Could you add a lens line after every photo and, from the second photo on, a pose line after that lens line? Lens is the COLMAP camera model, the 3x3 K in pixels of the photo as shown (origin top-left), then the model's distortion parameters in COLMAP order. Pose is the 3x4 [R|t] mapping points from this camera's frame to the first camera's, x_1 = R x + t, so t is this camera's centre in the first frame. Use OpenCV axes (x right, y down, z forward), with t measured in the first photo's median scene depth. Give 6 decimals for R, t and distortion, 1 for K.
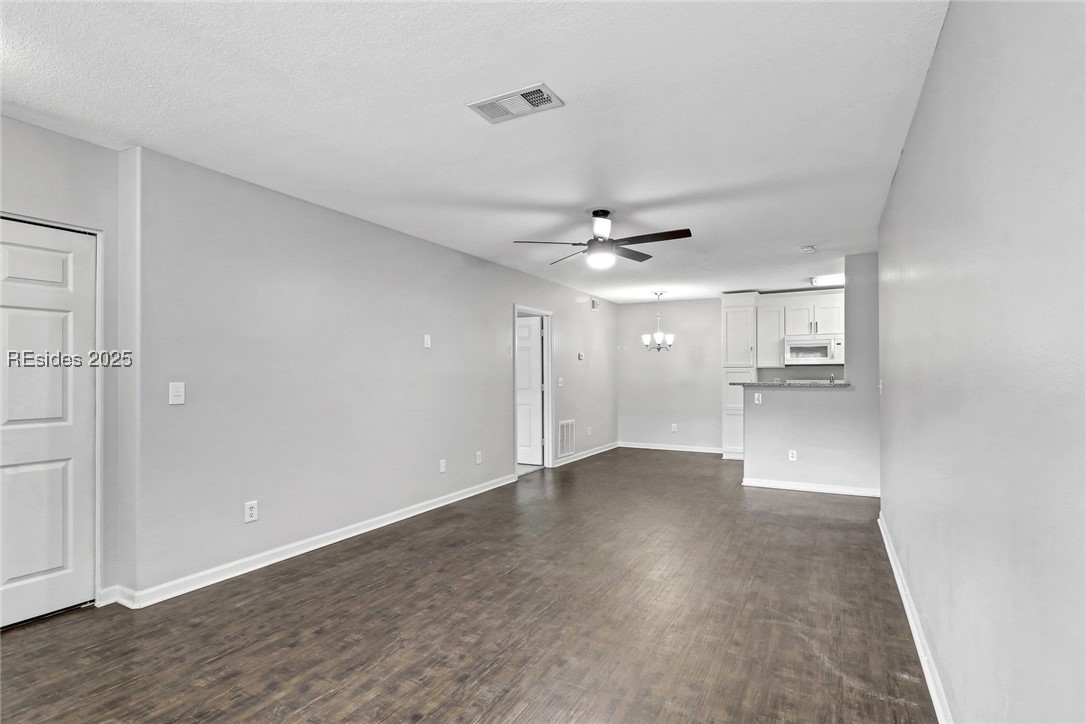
lens RADIAL K [[532.5, 0, 549.3], [0, 532.5, 368.6], [0, 0, 1]] dist [0.014114, -0.011260]
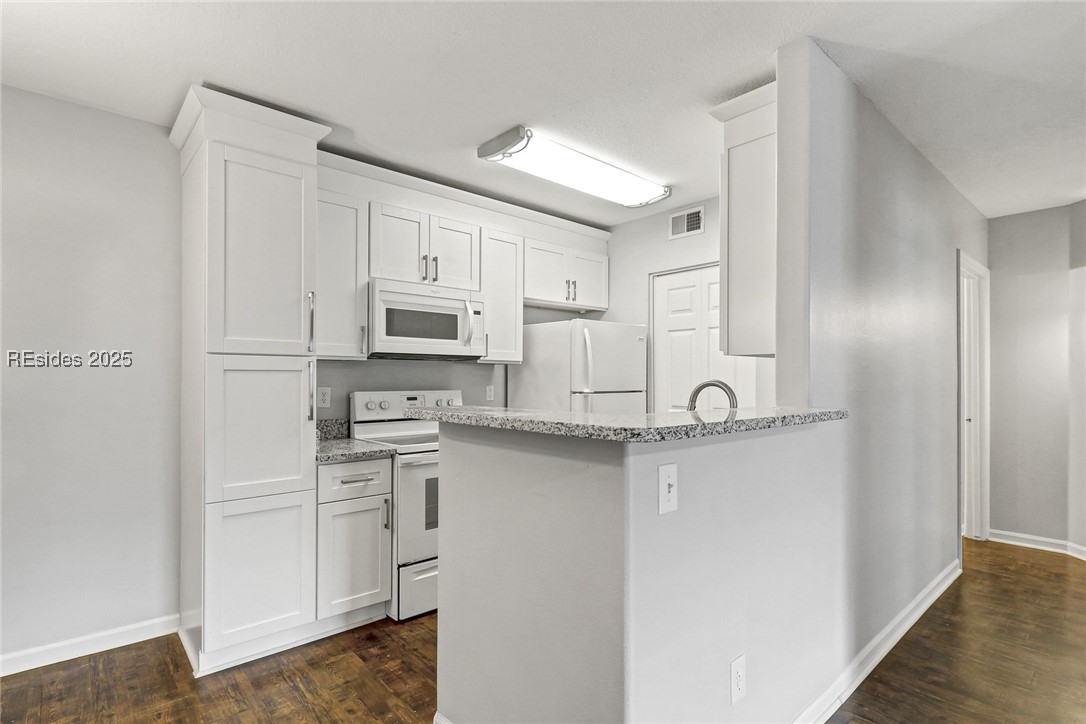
lens RADIAL K [[532.5, 0, 544.5], [0, 532.5, 375.1], [0, 0, 1]] dist [0.014114, -0.011260]
pose [[0.341795, 0.007909, 0.939741, 0.288947], [-0.015923, 0.999870, -0.002623, 0.017755], [-0.939640, -0.014067, 0.341877, 1.751379]]
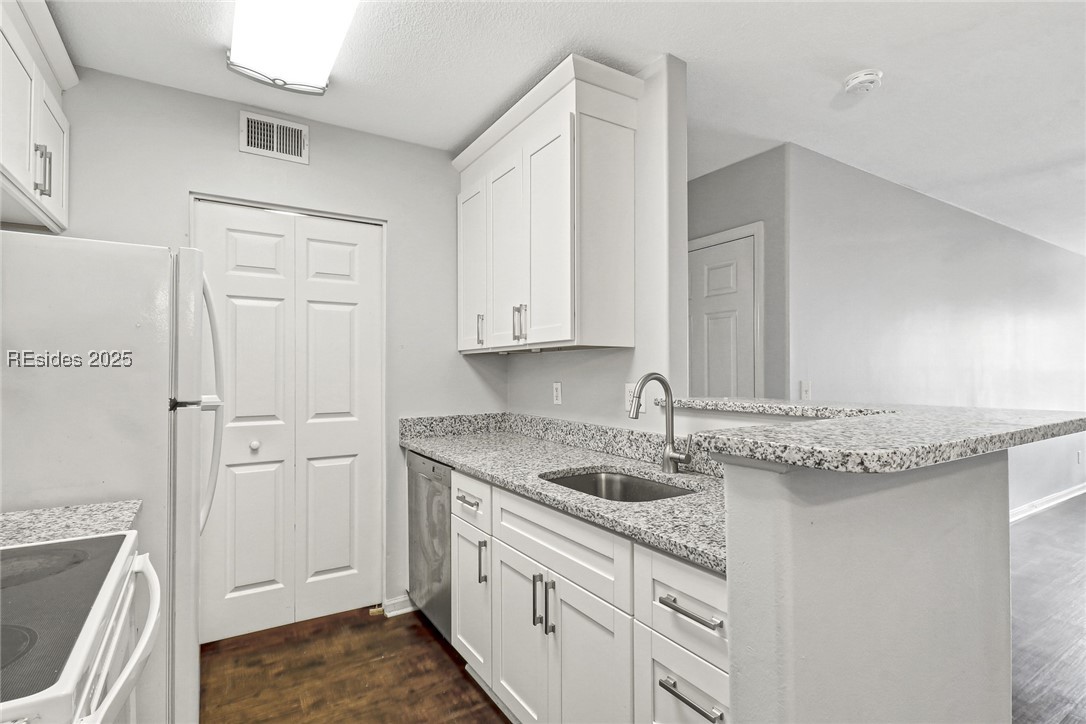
lens RADIAL K [[532.5, 0, 542.3], [0, 532.5, 362.6], [0, 0, 1]] dist [0.014114, -0.011260]
pose [[-0.866965, 0.010585, 0.498257, 0.760387], [-0.005413, 0.999515, -0.030651, 0.023848], [-0.498340, -0.029271, -0.866487, 2.319150]]
